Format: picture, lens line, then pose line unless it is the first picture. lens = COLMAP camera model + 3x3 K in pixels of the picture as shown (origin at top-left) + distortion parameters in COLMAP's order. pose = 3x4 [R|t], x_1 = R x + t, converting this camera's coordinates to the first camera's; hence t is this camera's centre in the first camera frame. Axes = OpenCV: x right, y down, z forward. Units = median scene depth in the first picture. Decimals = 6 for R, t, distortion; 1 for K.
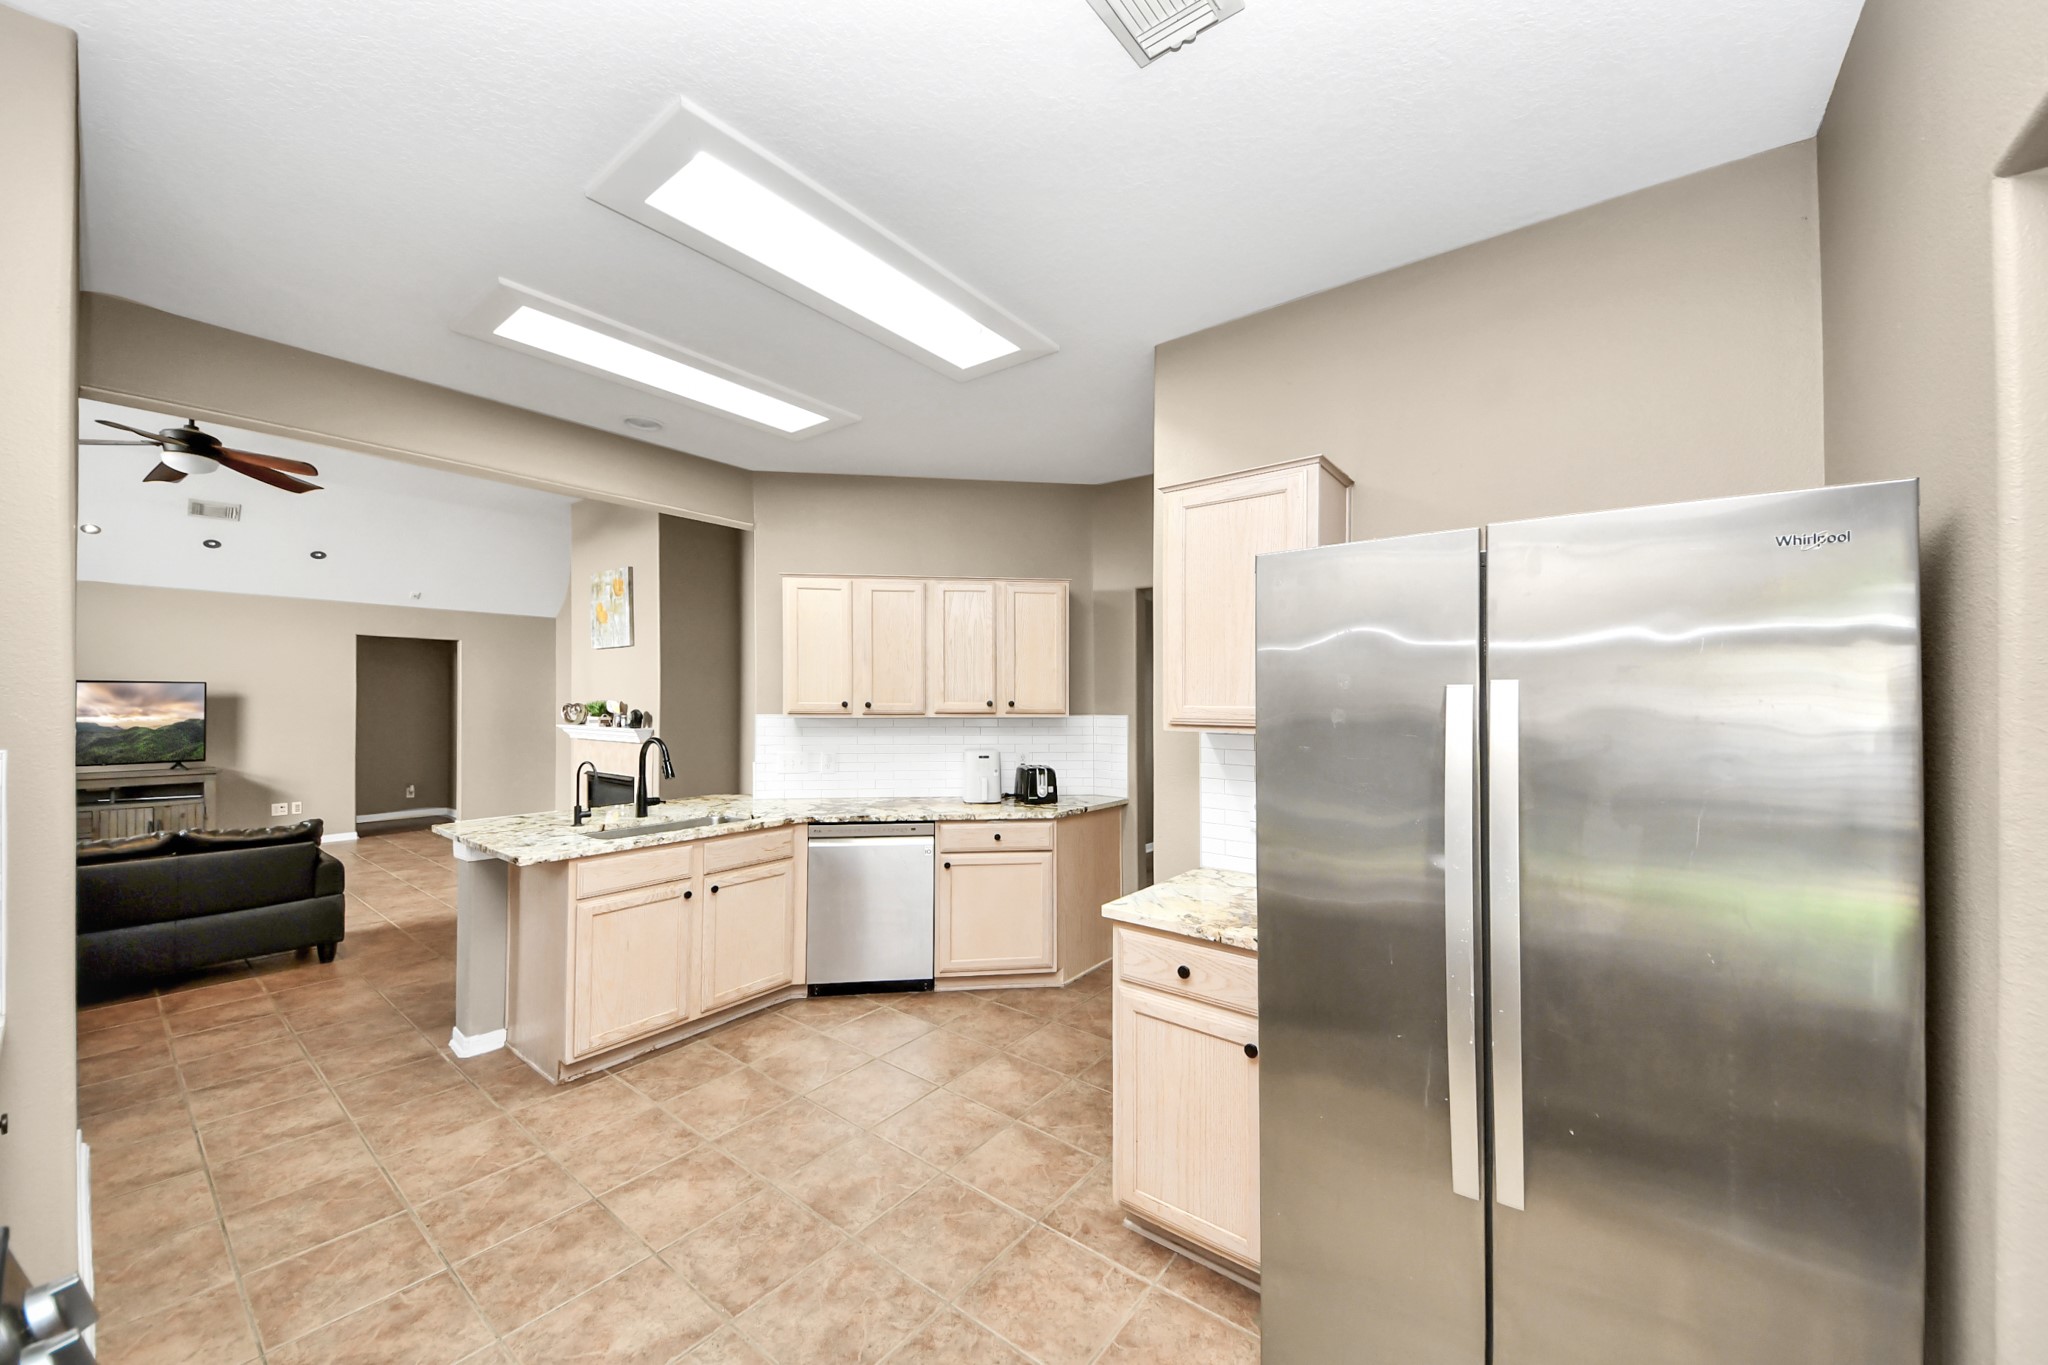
lens RADIAL K [[737.6, 0, 1021.0], [0, 737.6, 681.0], [0, 0, 1]] dist [0.033652, -0.020596]
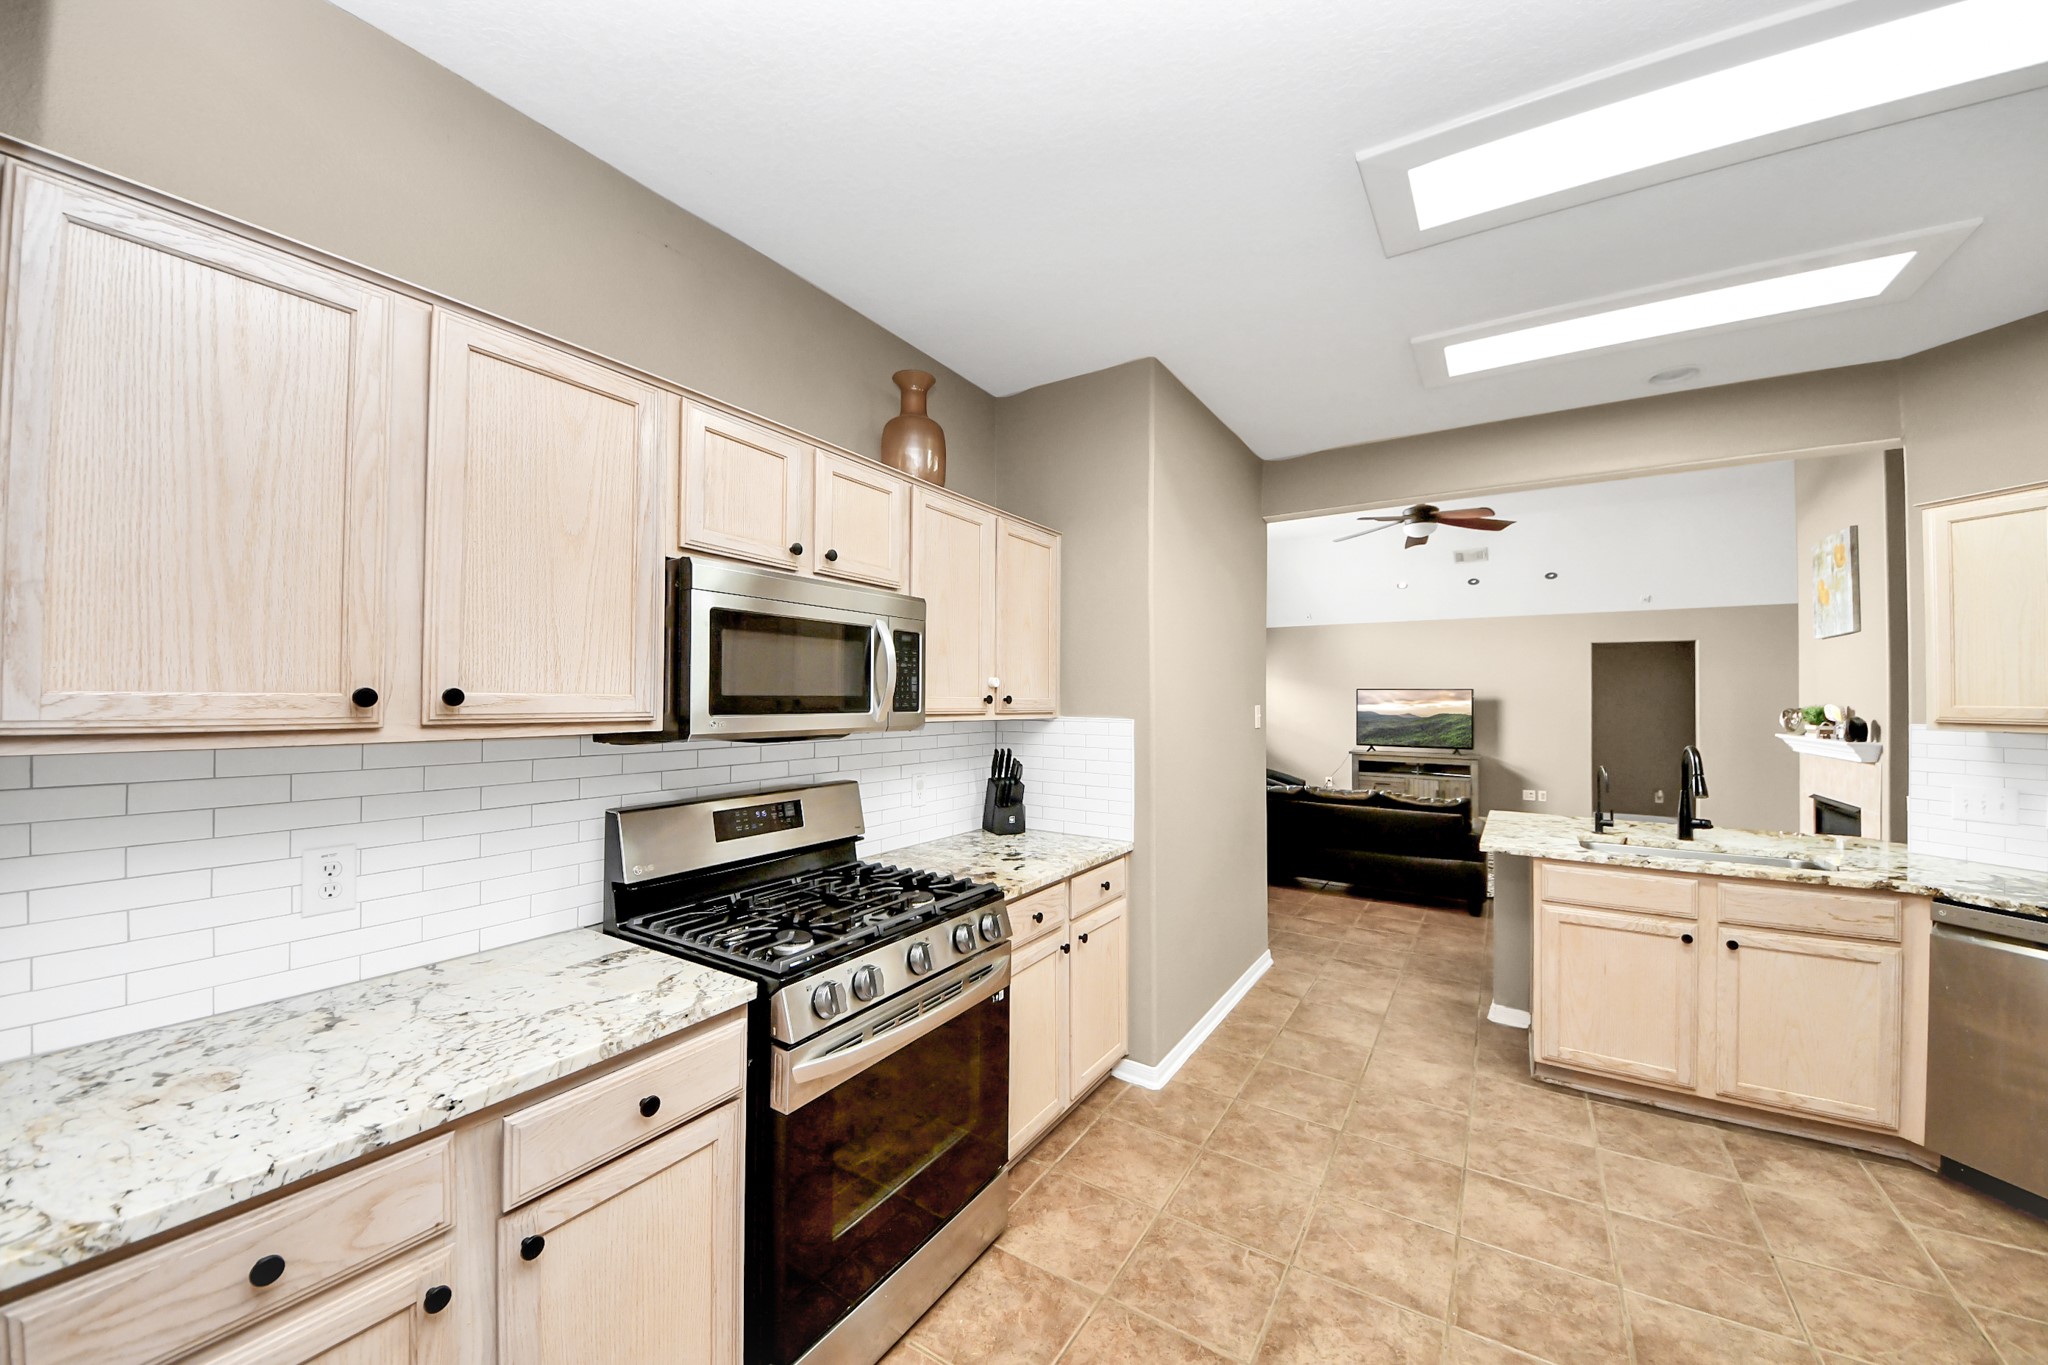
lens RADIAL K [[755.6, 0, 1024.0], [0, 755.6, 682.5], [0, 0, 1]] dist [0.023850, -0.019041]
pose [[0.095095, -0.022538, -0.995213, 0.321753], [0.017278, 0.999630, -0.020987, 0.011465], [0.995318, -0.015200, 0.095449, 0.200619]]
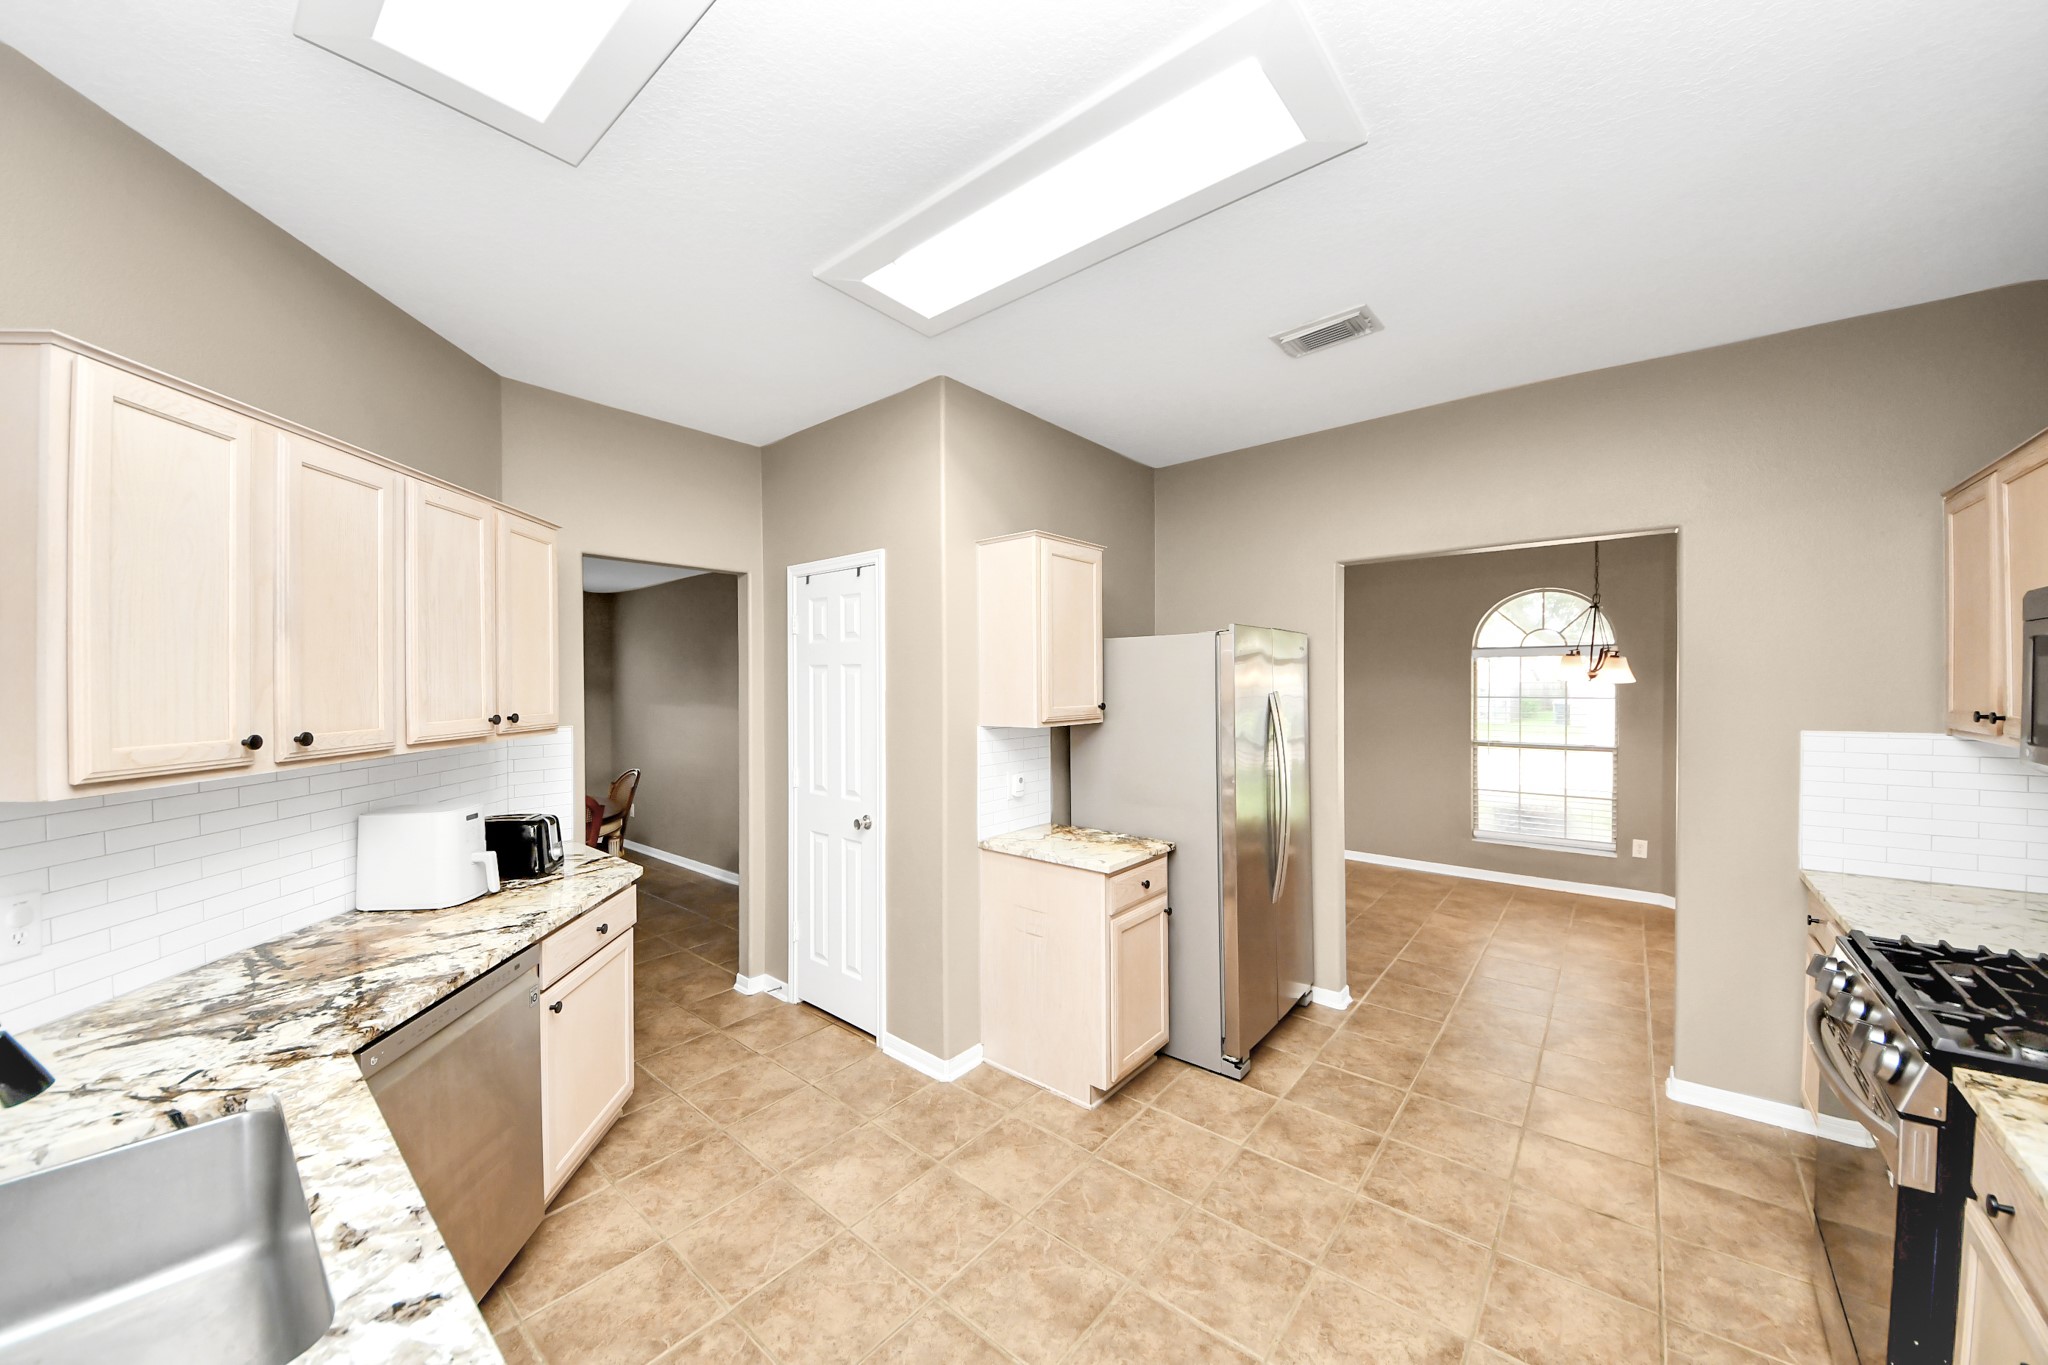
lens RADIAL K [[721.6, 0, 1024.0], [0, 721.6, 682.5], [0, 0, 1]] dist [0.038686, -0.026142]
pose [[0.036846, -0.007166, 0.999295, -0.752272], [-0.021135, 0.999745, 0.007948, -0.014300], [-0.999097, -0.021413, 0.036685, 0.725271]]
